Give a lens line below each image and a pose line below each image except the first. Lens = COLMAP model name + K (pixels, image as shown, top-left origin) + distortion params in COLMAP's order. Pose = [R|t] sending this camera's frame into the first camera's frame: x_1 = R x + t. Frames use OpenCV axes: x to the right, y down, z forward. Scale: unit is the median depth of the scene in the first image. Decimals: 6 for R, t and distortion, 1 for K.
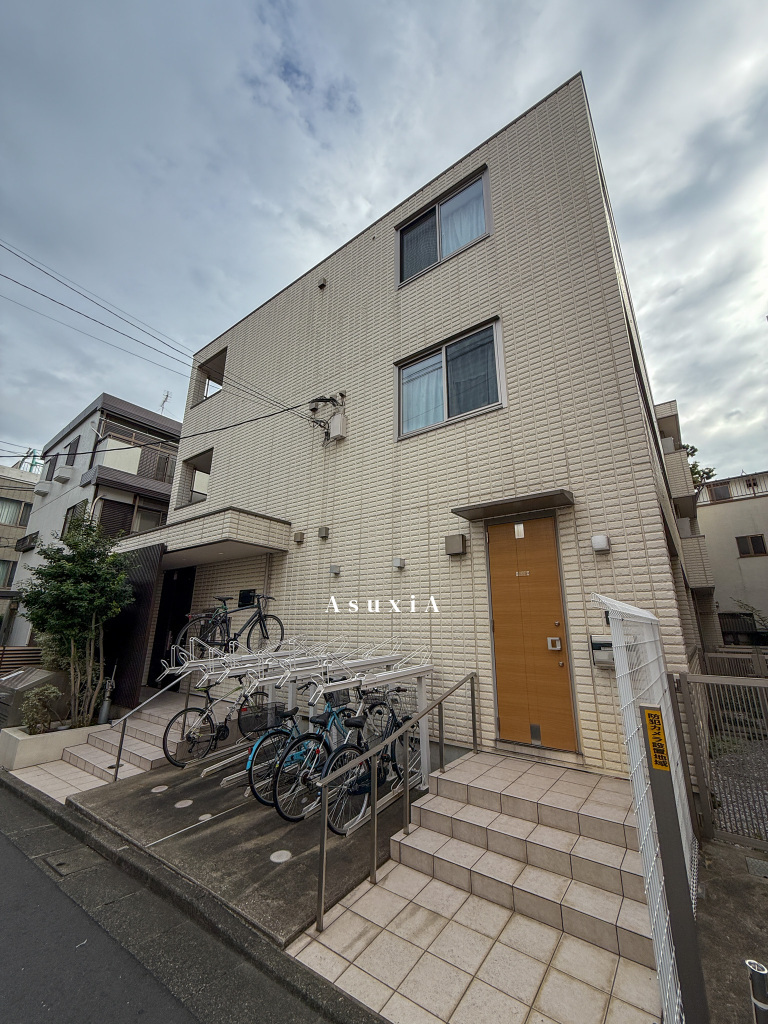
lens RADIAL K [[405.1, 0, 385.1], [0, 405.1, 513.2], [0, 0, 1]] dist [-0.002144, -0.000022]
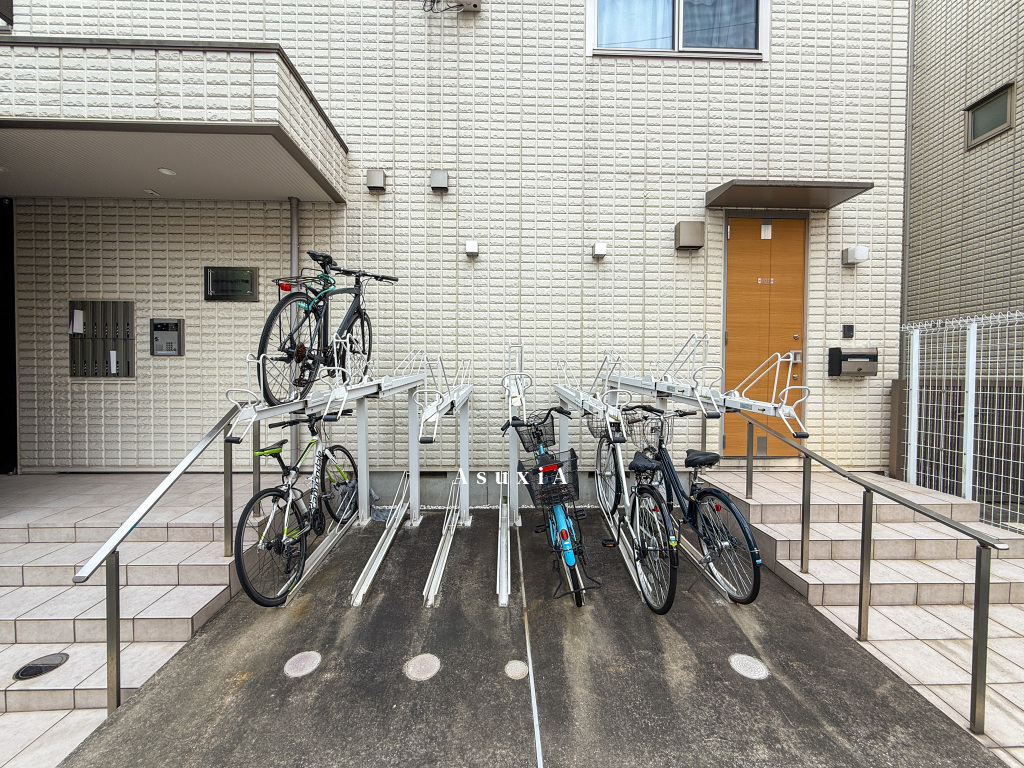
lens RADIAL K [[405.1, 0, 515.5], [0, 405.1, 384.1], [0, 0, 1]] dist [-0.002144, -0.000022]
pose [[0.781518, -0.020518, 0.623546, -0.603589], [-0.168912, 0.955172, 0.243135, 0.230431], [-0.600582, -0.295339, 0.743018, 0.584721]]
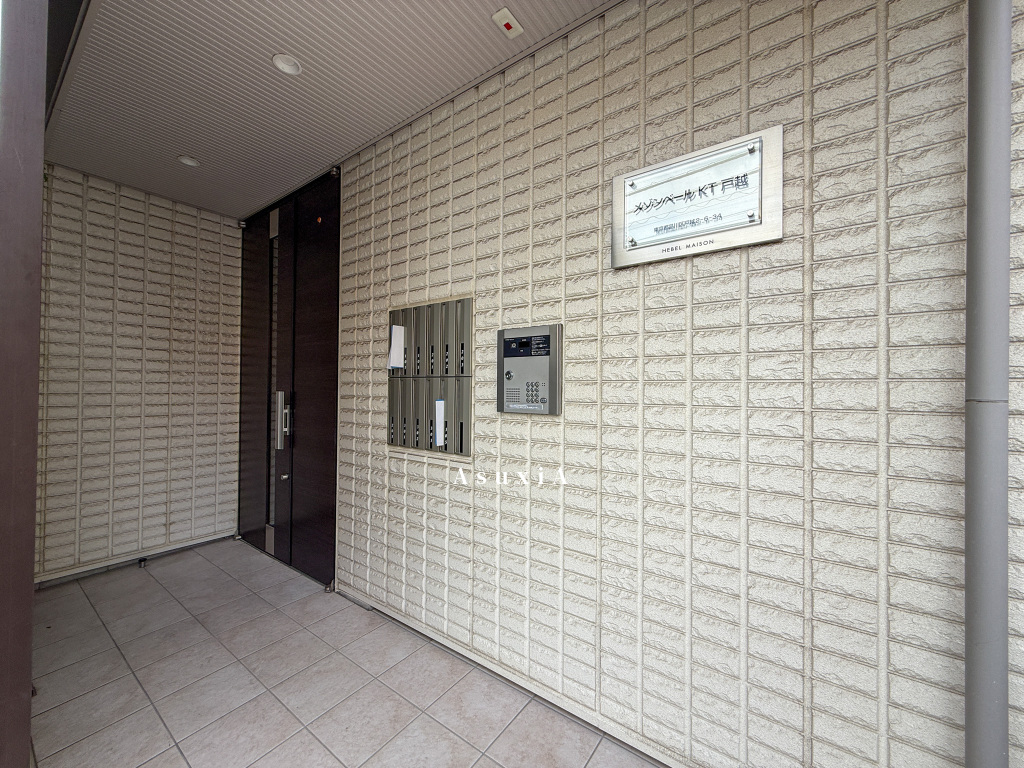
lens RADIAL K [[405.1, 0, 515.5], [0, 405.1, 383.9], [0, 0, 1]] dist [-0.002144, -0.000022]
pose [[0.999919, -0.004319, 0.011967, -0.655865], [0.000996, 0.964285, 0.264864, 0.373643], [-0.012684, -0.264831, 0.964212, 1.289358]]
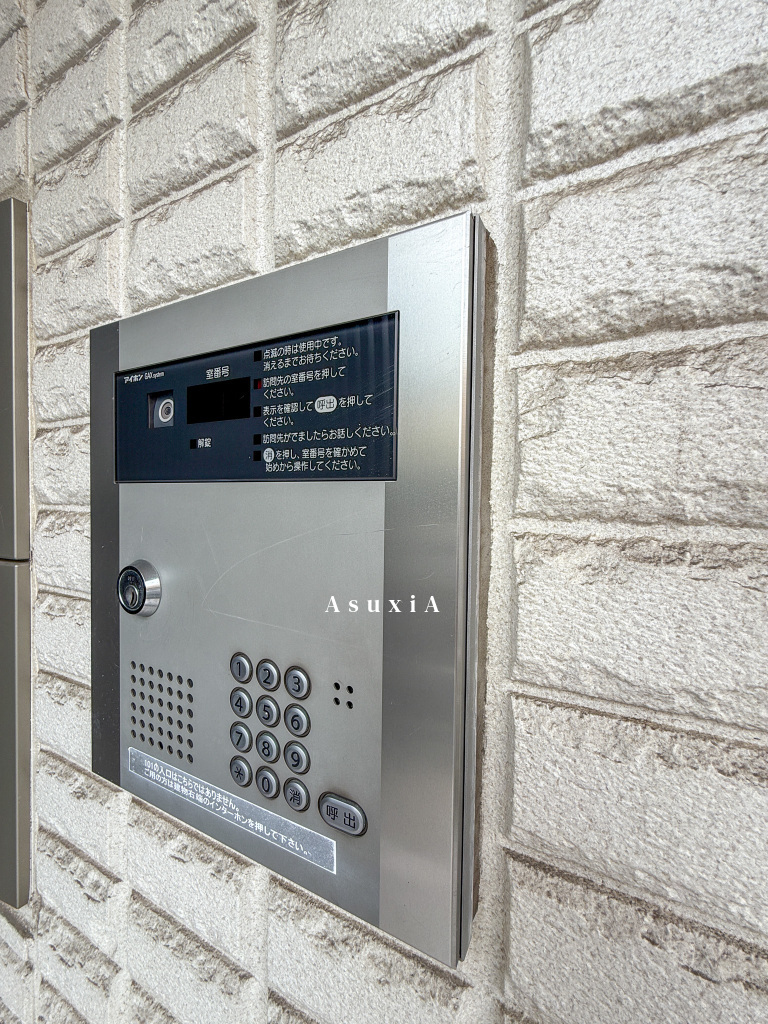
lens RADIAL K [[405.1, 0, 383.7], [0, 405.1, 510.1], [0, 0, 1]] dist [-0.002144, -0.000022]
pose [[0.985085, -0.001497, 0.172059, -0.632441], [-0.050727, 0.952993, 0.298717, 0.428382], [-0.164419, -0.302989, 0.938703, 1.568425]]
